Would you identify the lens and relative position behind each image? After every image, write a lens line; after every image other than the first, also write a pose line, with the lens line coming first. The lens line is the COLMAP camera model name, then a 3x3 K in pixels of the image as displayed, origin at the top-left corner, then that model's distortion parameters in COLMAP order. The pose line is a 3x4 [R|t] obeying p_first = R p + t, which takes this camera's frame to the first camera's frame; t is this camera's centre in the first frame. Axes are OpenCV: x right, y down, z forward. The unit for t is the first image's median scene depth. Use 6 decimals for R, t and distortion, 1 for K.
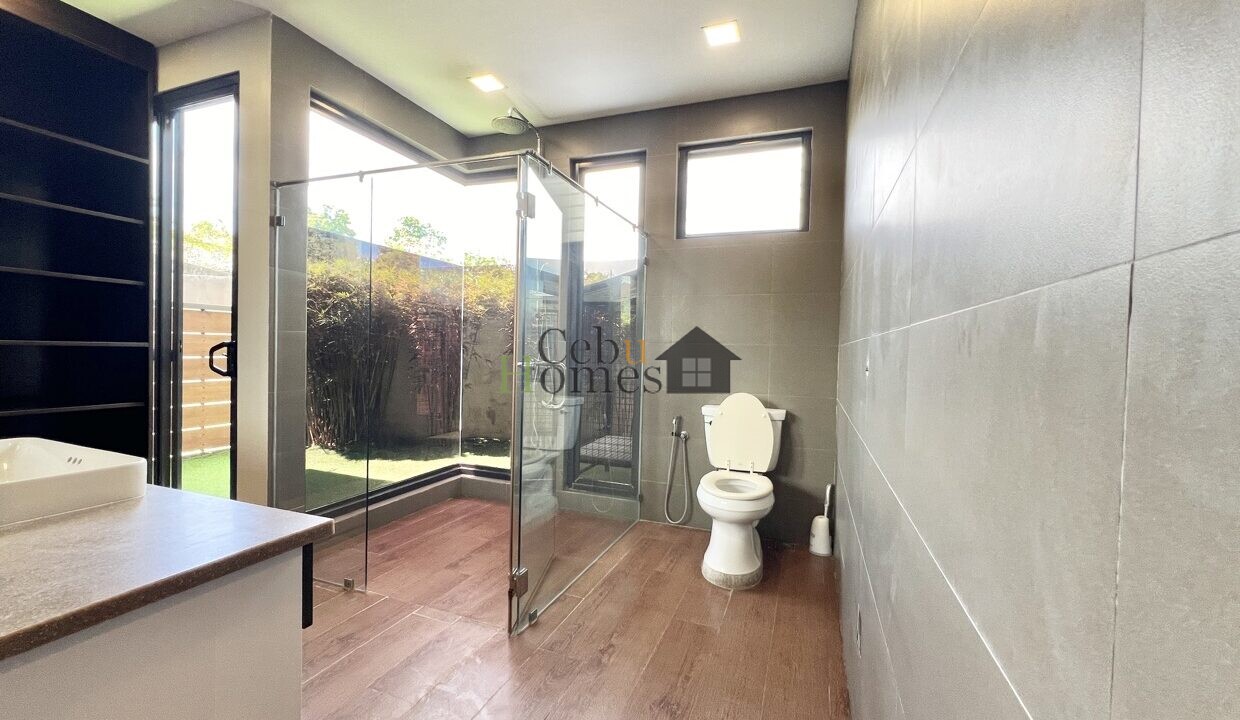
lens RADIAL K [[492.5, 0, 621.8], [0, 492.5, 360.2], [0, 0, 1]] dist [0.001765, 0.000278]
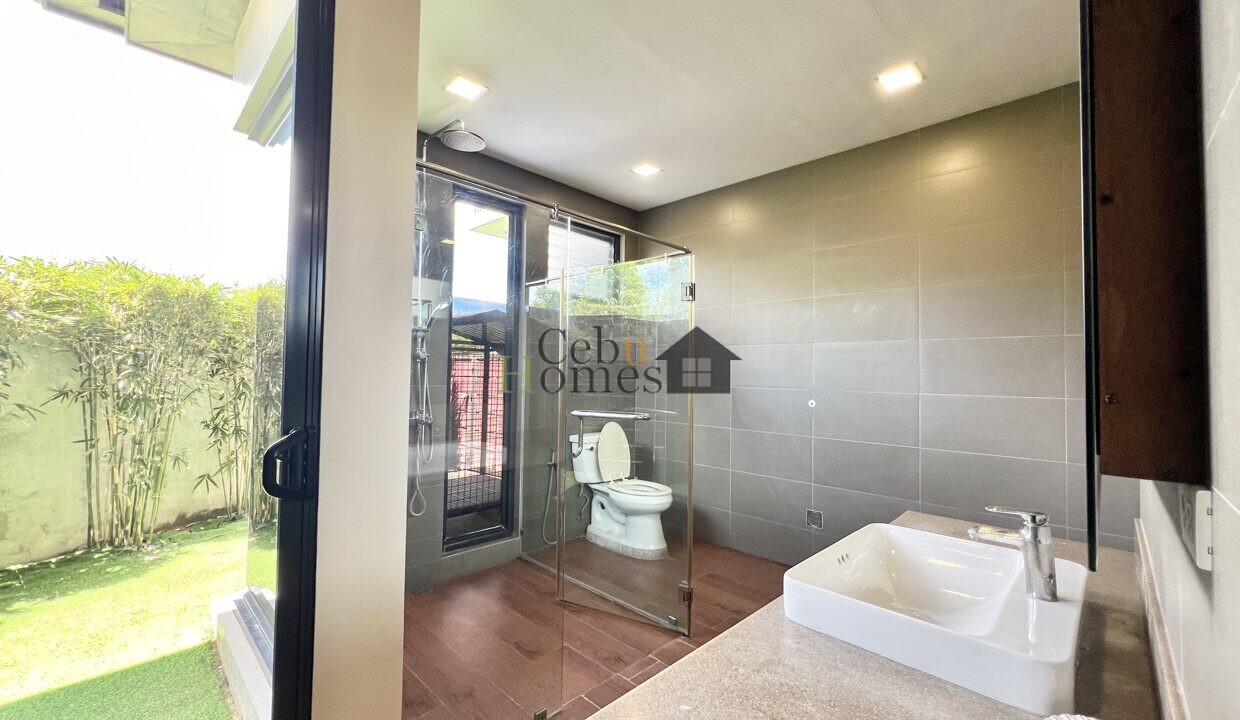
lens RADIAL K [[492.5, 0, 621.8], [0, 492.5, 360.2], [0, 0, 1]] dist [0.001765, 0.000278]
pose [[0.398050, 0.009424, 0.917315, -1.034765], [0.011428, 0.999819, -0.015230, -0.086792], [-0.917292, 0.016545, 0.397871, 0.466830]]
